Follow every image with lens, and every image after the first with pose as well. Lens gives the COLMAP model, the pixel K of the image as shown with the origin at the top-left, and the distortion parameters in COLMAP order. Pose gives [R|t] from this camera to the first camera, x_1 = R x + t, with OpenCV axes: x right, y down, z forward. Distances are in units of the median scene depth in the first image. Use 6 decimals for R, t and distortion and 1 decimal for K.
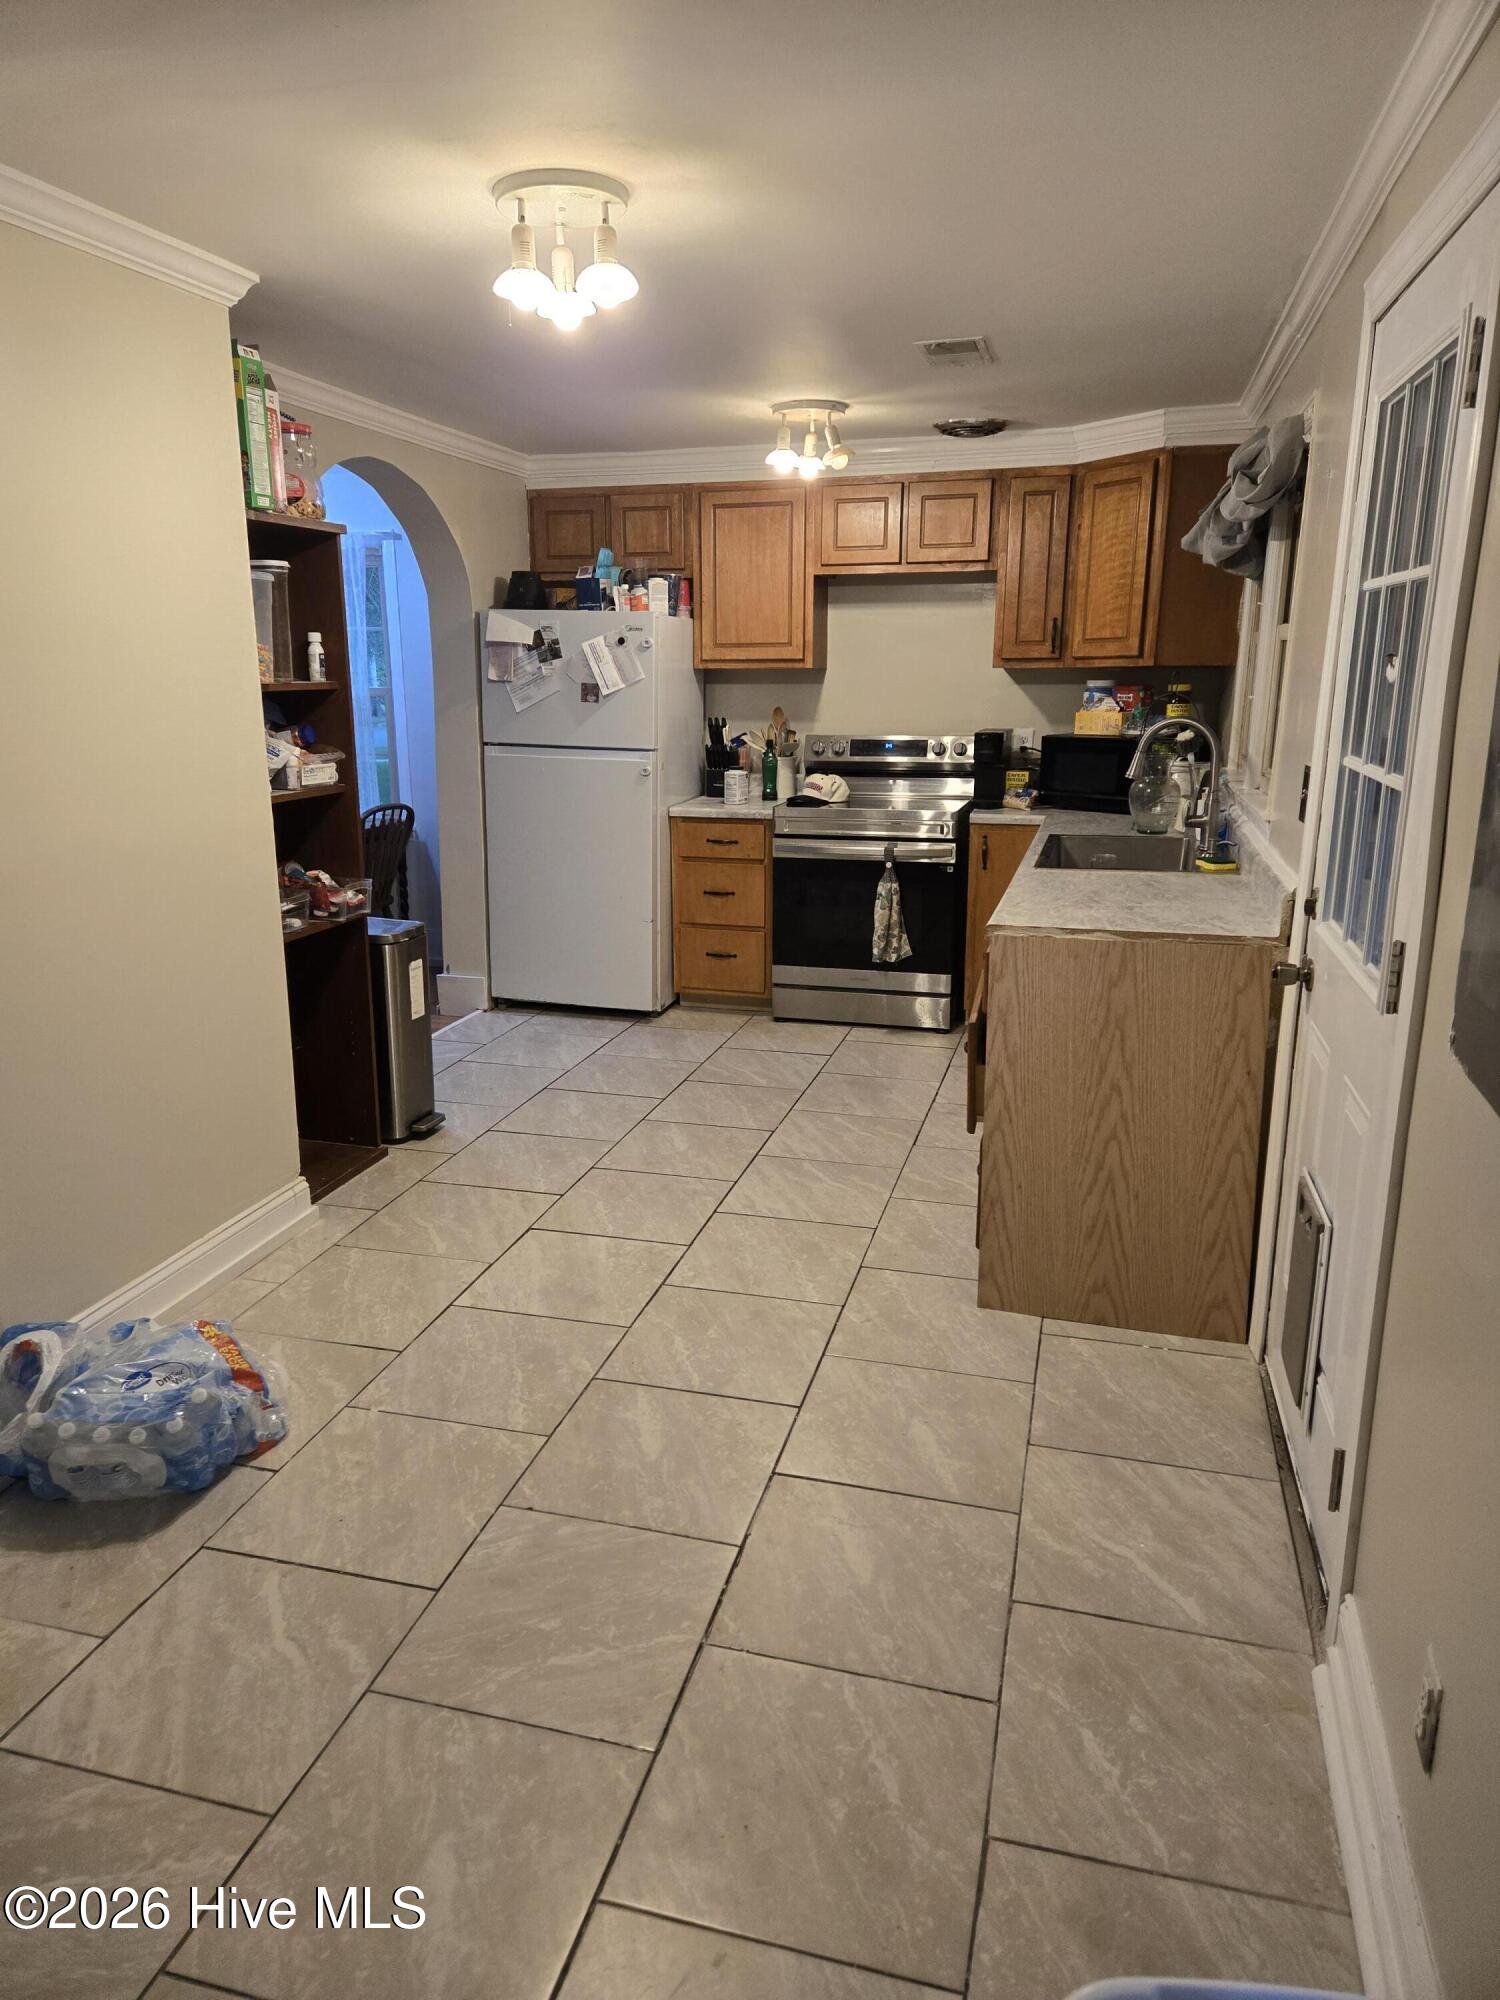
lens RADIAL K [[1332.0, 0, 737.5], [0, 1332.0, 1000.6], [0, 0, 1]] dist [0.073086, -0.065319]
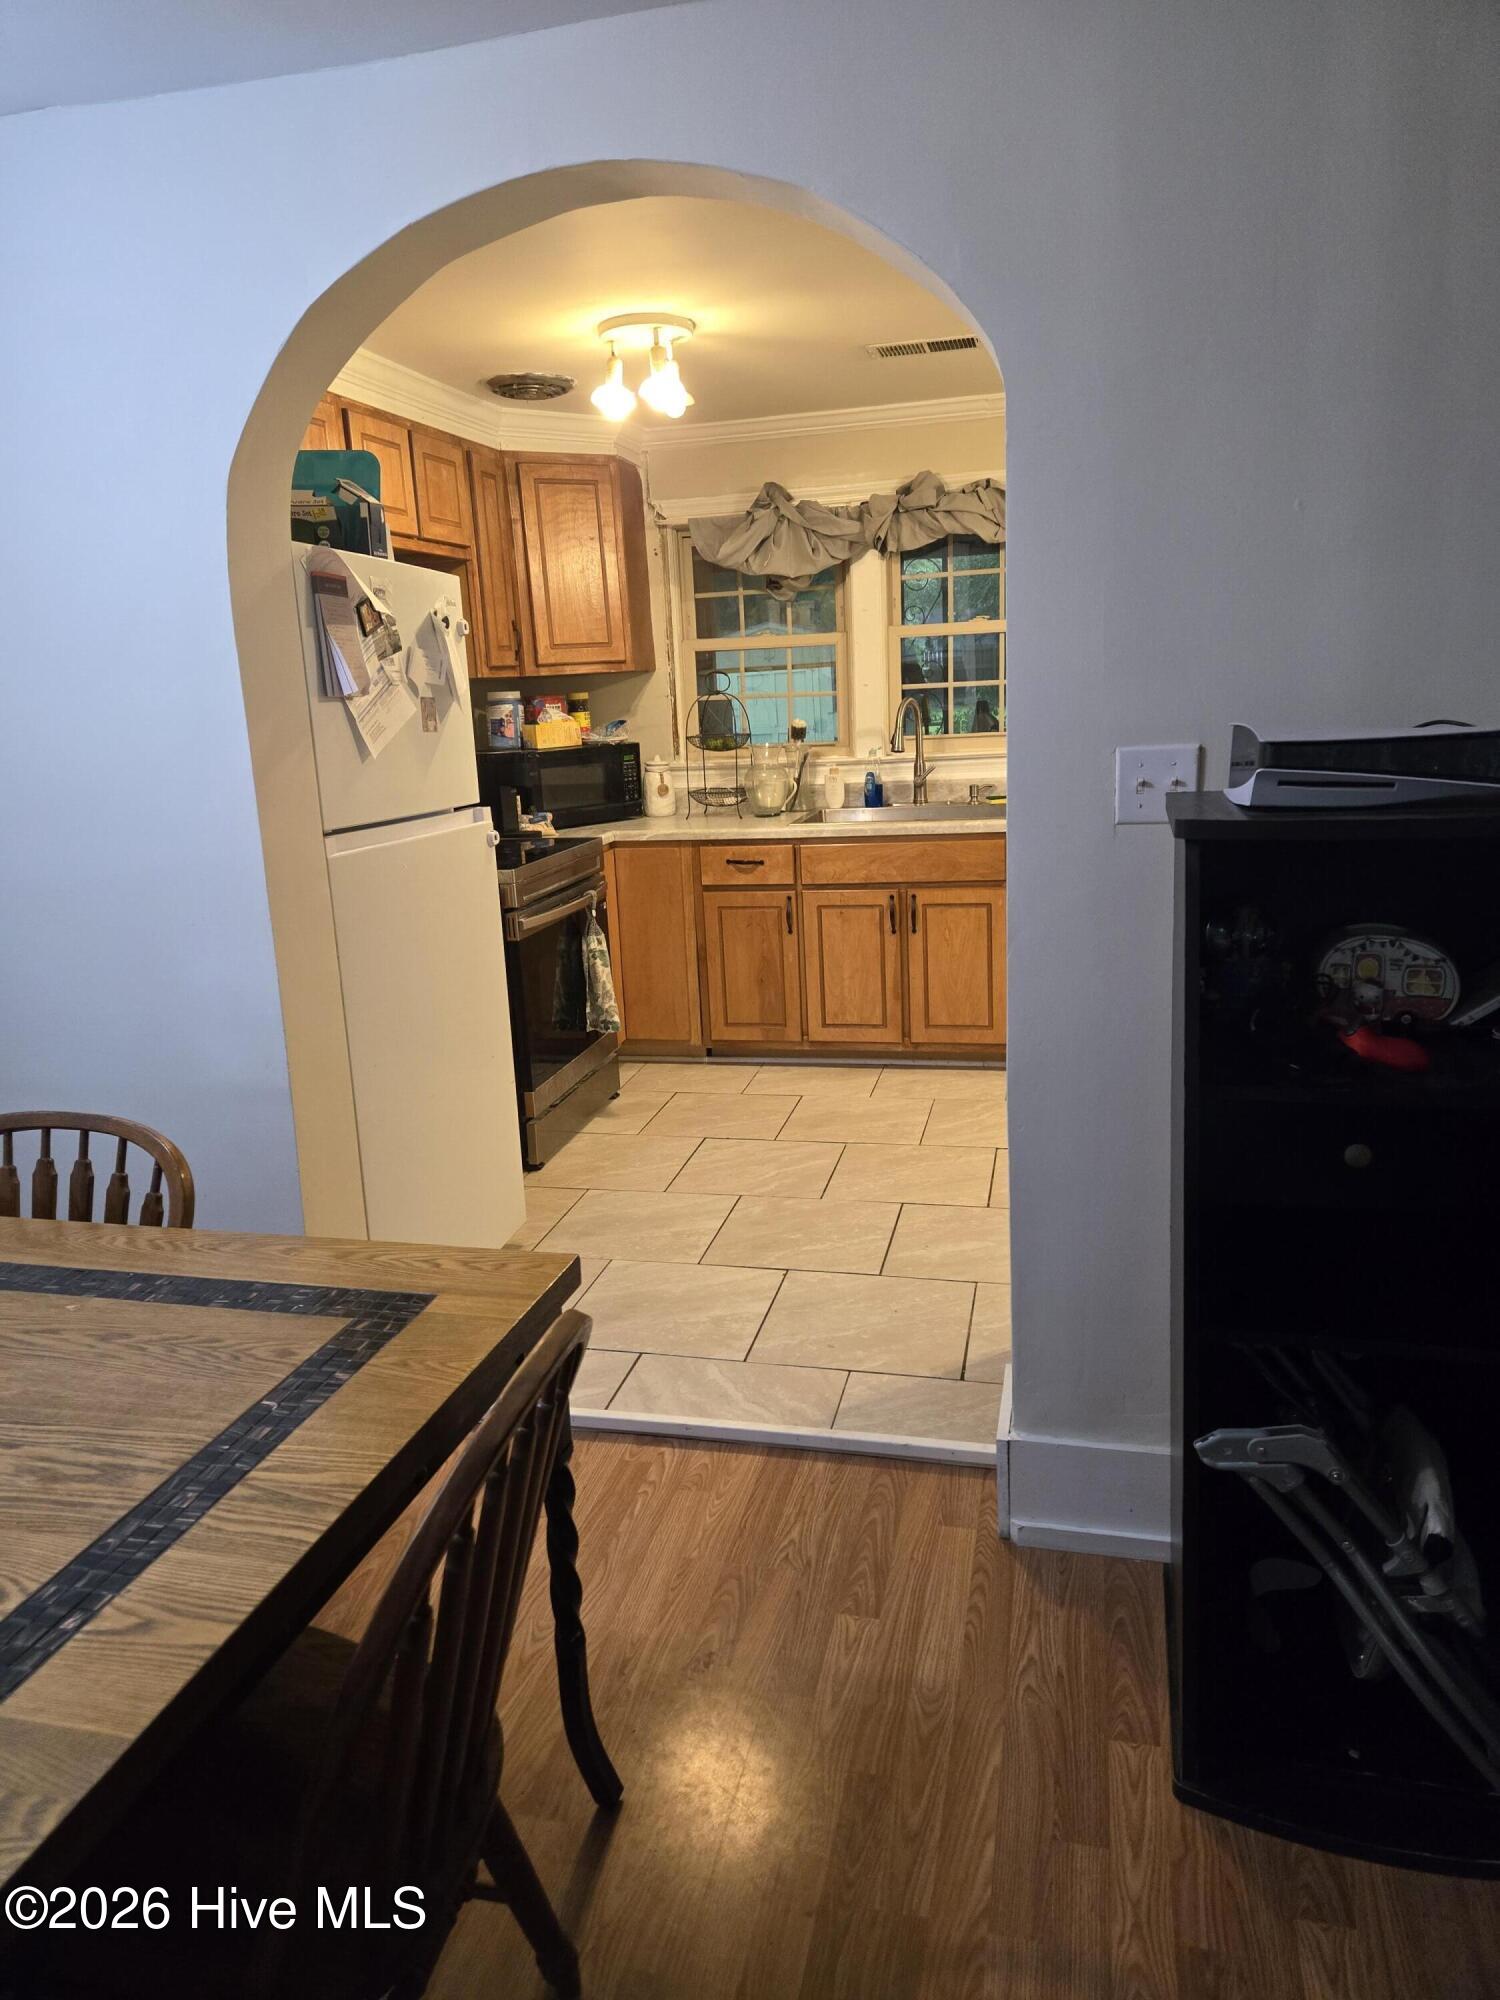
lens RADIAL K [[1332.0, 0, 737.5], [0, 1332.0, 1000.6], [0, 0, 1]] dist [0.073086, -0.065319]
pose [[-0.039487, -0.226803, 0.973140, -0.713671], [0.295179, 0.927787, 0.228210, -0.220225], [-0.954626, 0.296262, 0.030312, 0.944649]]
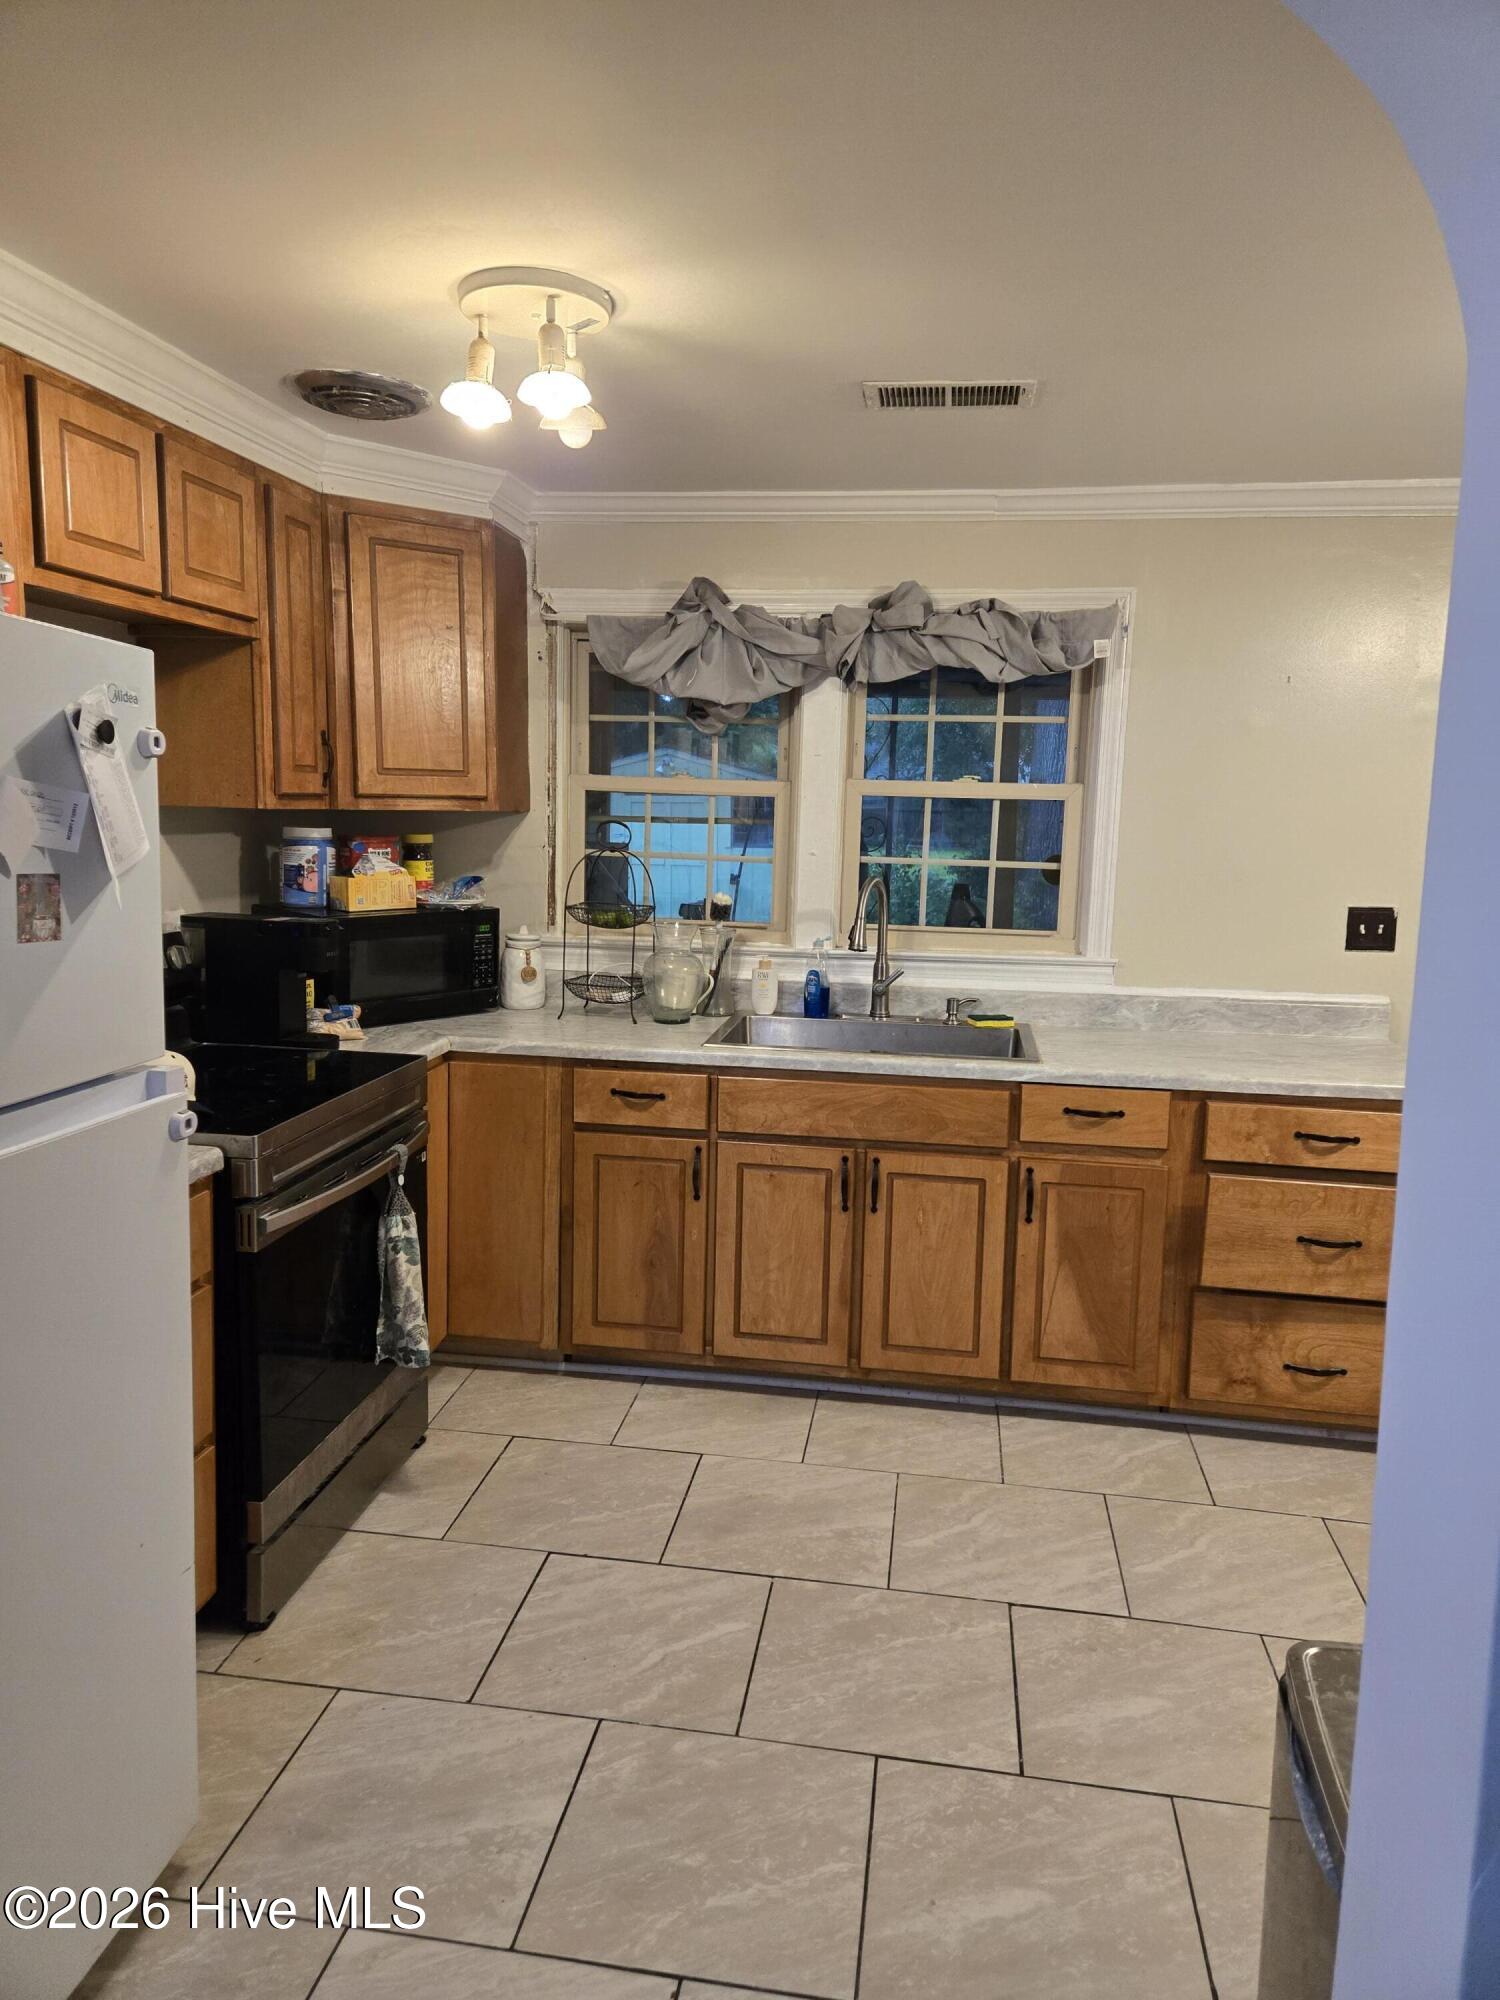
lens RADIAL K [[1332.0, 0, 737.5], [0, 1332.0, 1000.6], [0, 0, 1]] dist [0.073086, -0.065319]
pose [[-0.119971, -0.145672, 0.982032, -0.423770], [0.221629, 0.960283, 0.169522, -0.238892], [-0.967723, 0.237984, -0.082921, 0.935147]]
